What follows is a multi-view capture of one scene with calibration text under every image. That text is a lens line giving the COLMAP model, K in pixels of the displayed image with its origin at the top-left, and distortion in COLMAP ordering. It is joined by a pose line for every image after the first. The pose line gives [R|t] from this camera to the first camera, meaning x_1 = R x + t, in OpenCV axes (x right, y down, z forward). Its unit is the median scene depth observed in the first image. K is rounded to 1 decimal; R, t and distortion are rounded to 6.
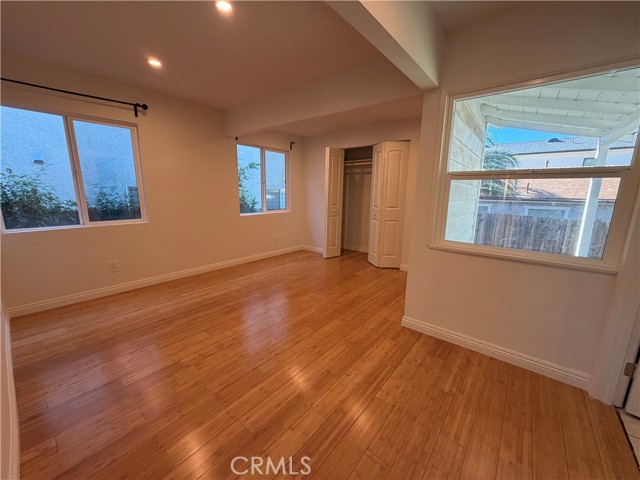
lens RADIAL K [[254.9, 0, 316.3], [0, 254.9, 242.4], [0, 0, 1]] dist [0.003840, 0.000347]
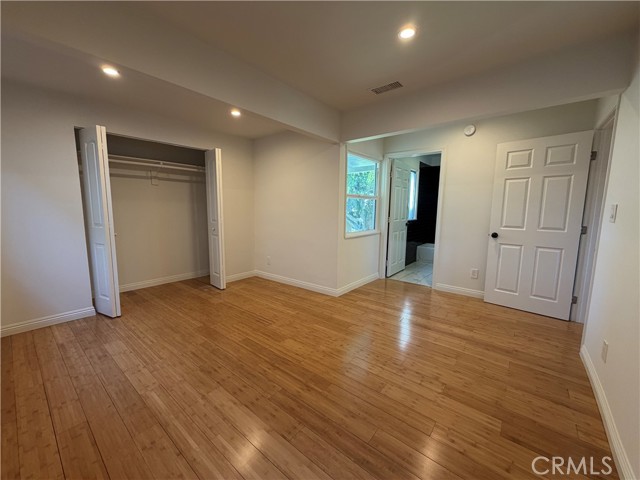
lens RADIAL K [[254.9, 0, 319.6], [0, 254.9, 238.1], [0, 0, 1]] dist [0.003840, 0.000347]
pose [[-0.009767, -0.135468, 0.990734, -0.970631], [0.181912, 0.974007, 0.134975, -0.196536], [-0.983266, 0.181544, 0.015130, 0.936494]]
